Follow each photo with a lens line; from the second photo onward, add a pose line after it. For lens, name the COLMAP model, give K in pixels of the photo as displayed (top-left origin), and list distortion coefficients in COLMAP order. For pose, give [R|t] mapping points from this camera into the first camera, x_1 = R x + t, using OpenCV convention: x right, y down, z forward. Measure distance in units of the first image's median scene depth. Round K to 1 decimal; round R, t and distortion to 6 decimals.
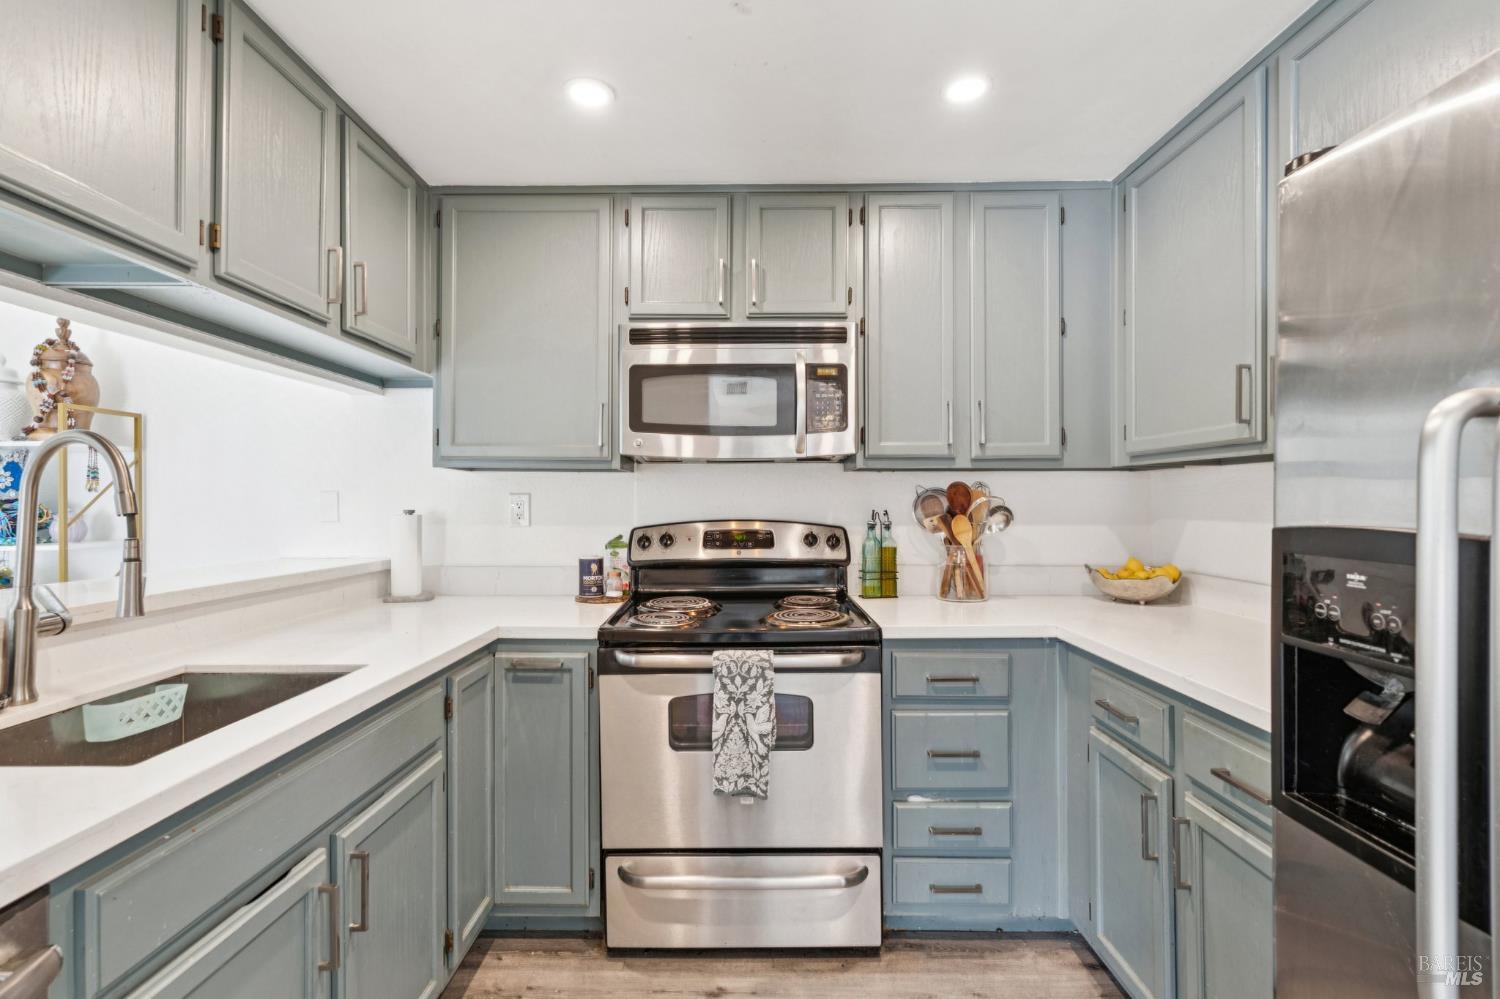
lens RADIAL K [[680.9, 0, 751.4], [0, 680.9, 499.1], [0, 0, 1]] dist [-0.005800, -0.000431]
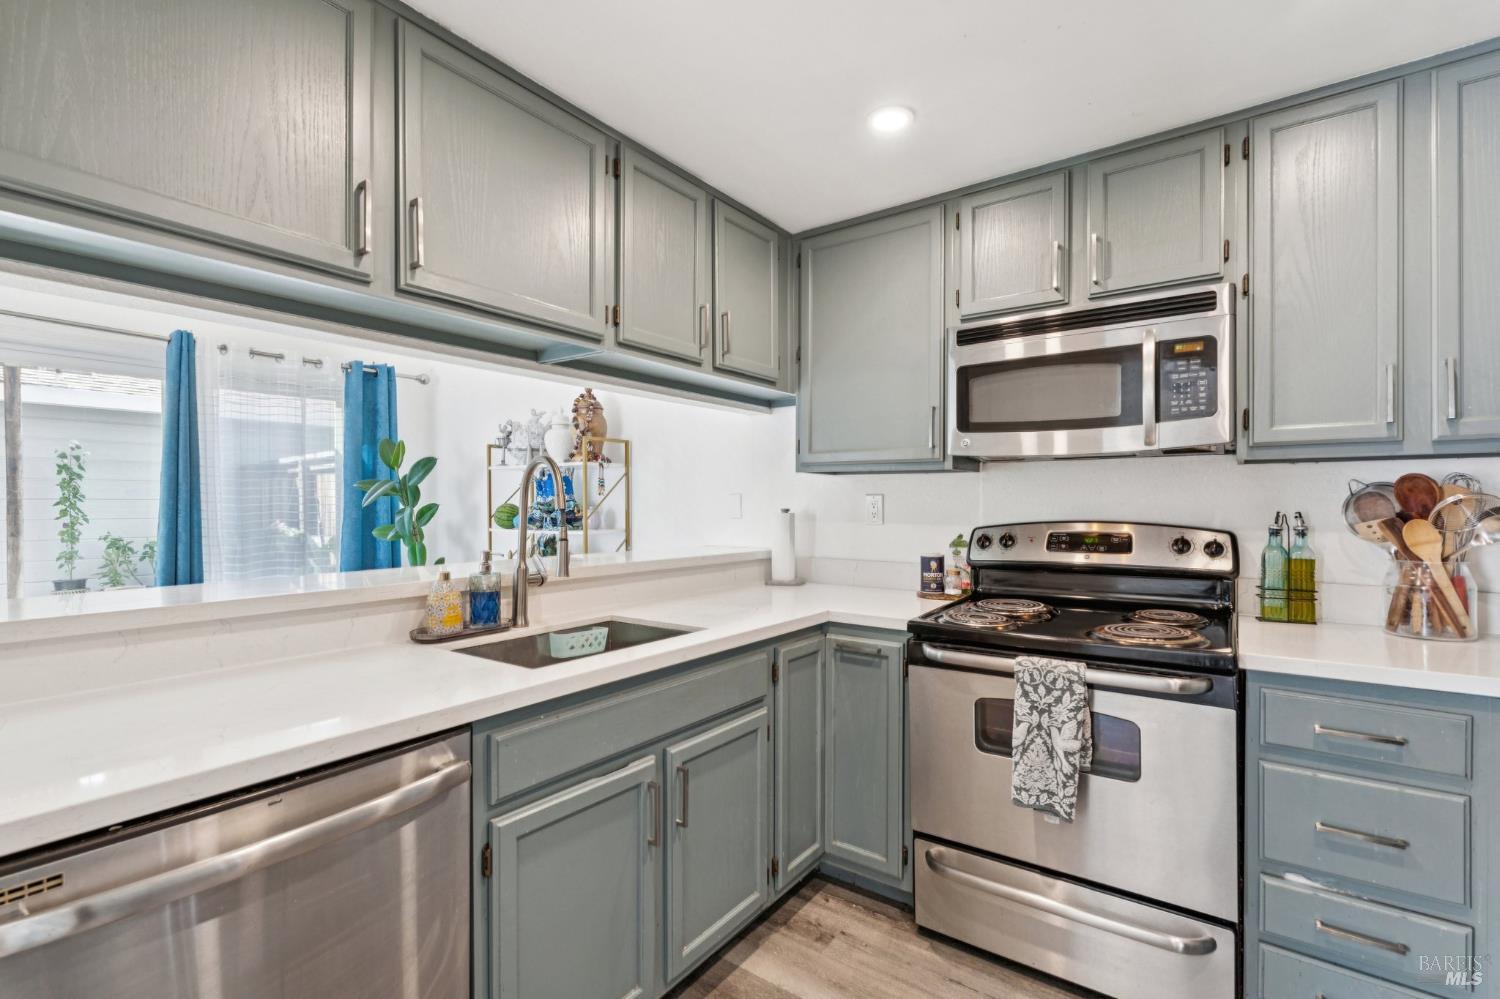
lens RADIAL K [[680.9, 0, 771.6], [0, 680.9, 505.1], [0, 0, 1]] dist [-0.005800, -0.000431]
pose [[0.816326, 0.001257, -0.577590, 0.195620], [0.002868, 0.999976, 0.006231, 0.002181], [0.577584, -0.006743, 0.816303, 0.012342]]
